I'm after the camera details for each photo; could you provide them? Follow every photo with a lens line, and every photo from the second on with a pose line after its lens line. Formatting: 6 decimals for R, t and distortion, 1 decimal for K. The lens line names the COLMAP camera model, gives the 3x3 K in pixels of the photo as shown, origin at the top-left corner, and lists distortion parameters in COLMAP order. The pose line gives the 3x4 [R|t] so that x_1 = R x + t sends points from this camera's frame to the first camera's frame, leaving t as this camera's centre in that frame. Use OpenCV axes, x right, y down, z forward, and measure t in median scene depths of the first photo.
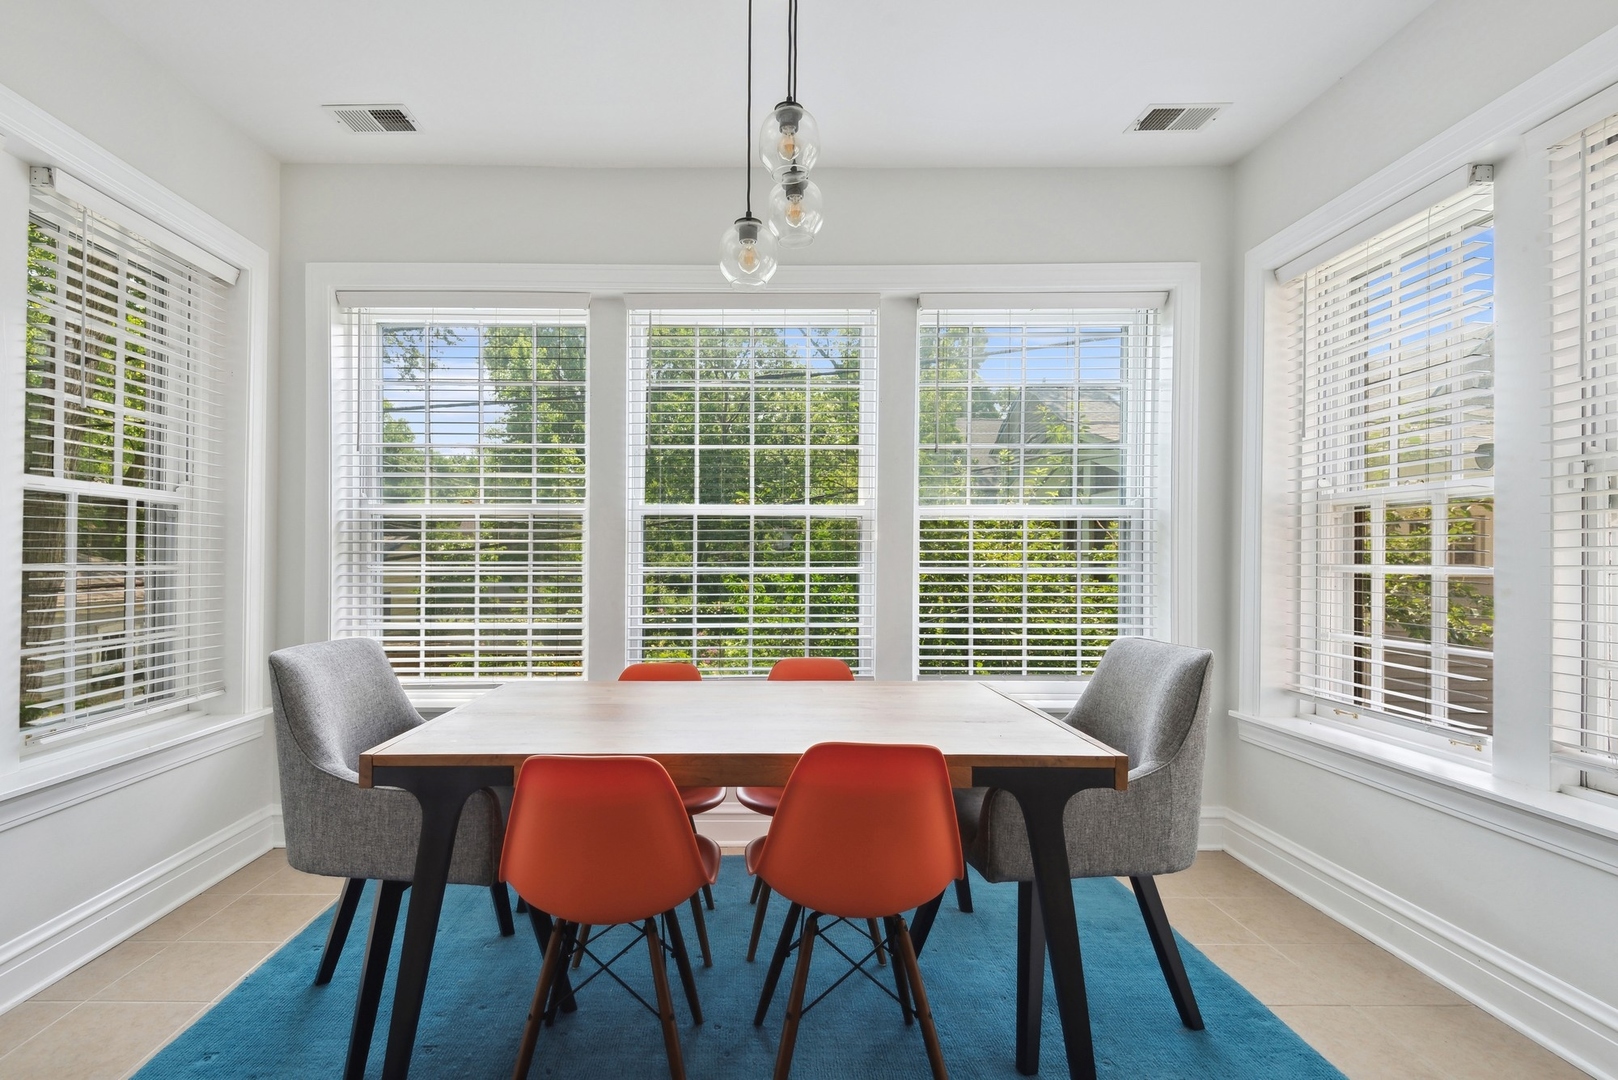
lens RADIAL K [[759.9, 0, 758.1], [0, 759.9, 538.6], [0, 0, 1]] dist [0.019866, -0.000705]
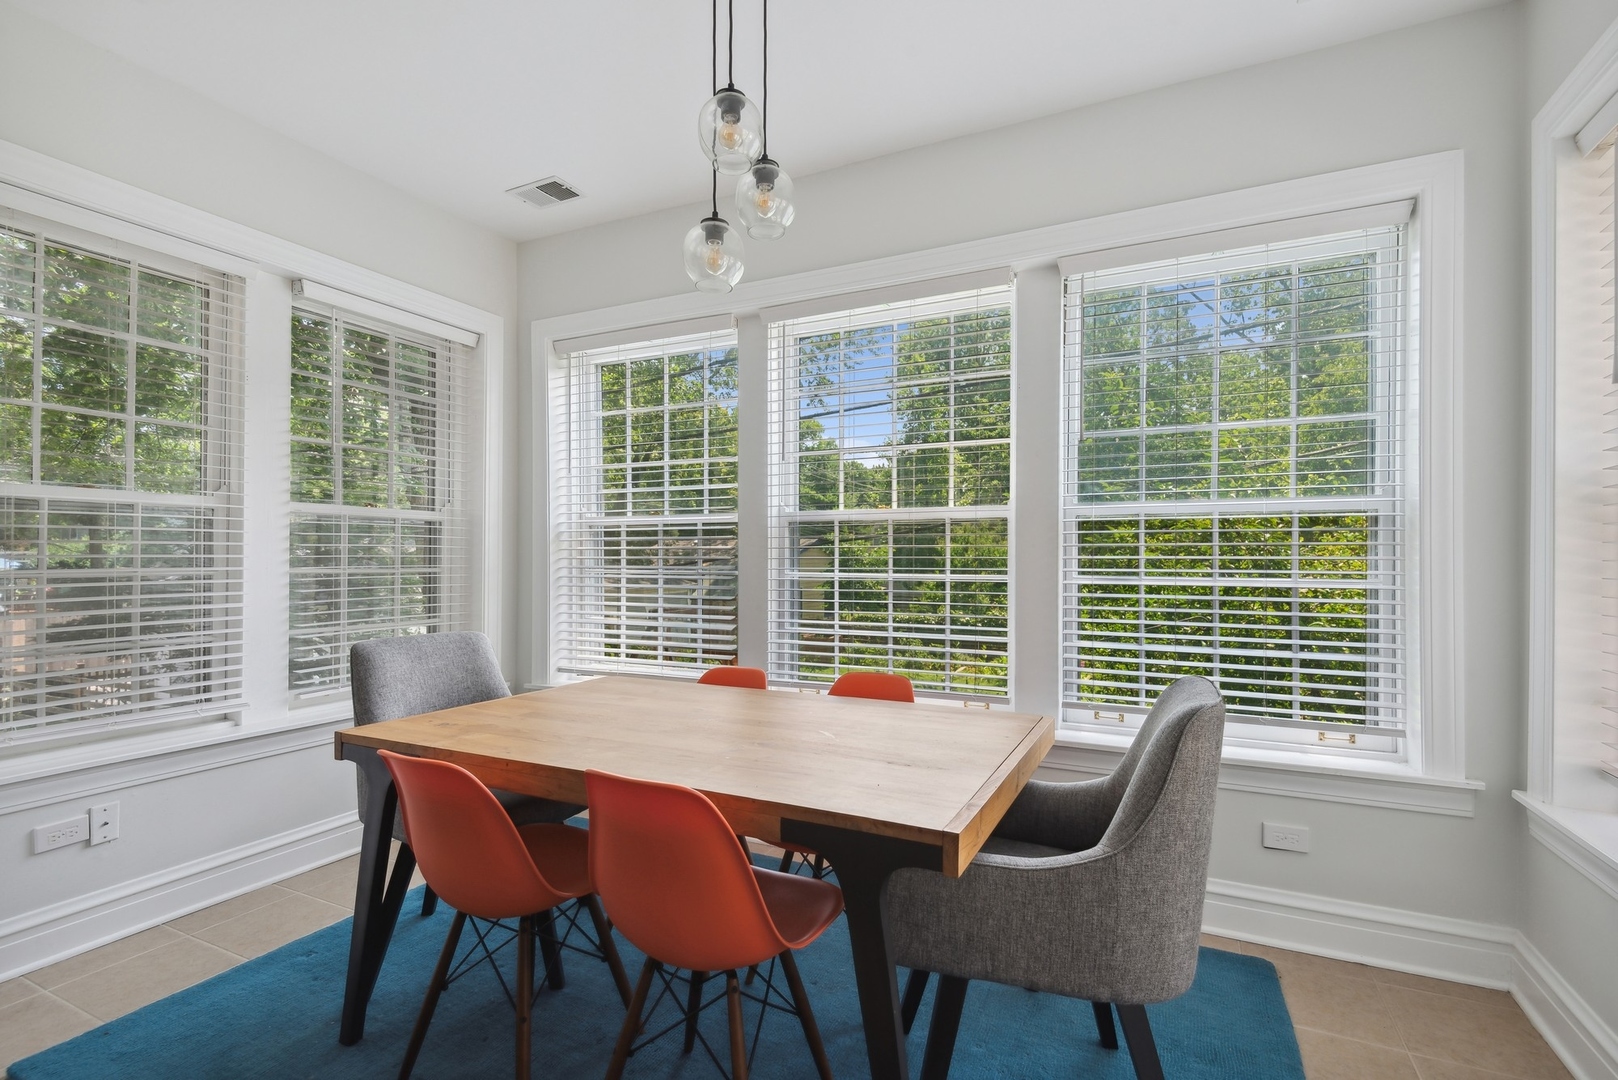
lens RADIAL K [[728.7, 0, 804.5], [0, 728.7, 537.2], [0, 0, 1]] dist [0.016473, -0.000926]
pose [[0.909783, -0.010540, -0.414950, 0.299103], [0.008589, 0.999942, -0.006569, -0.003771], [0.414995, 0.002412, 0.909820, 0.125823]]
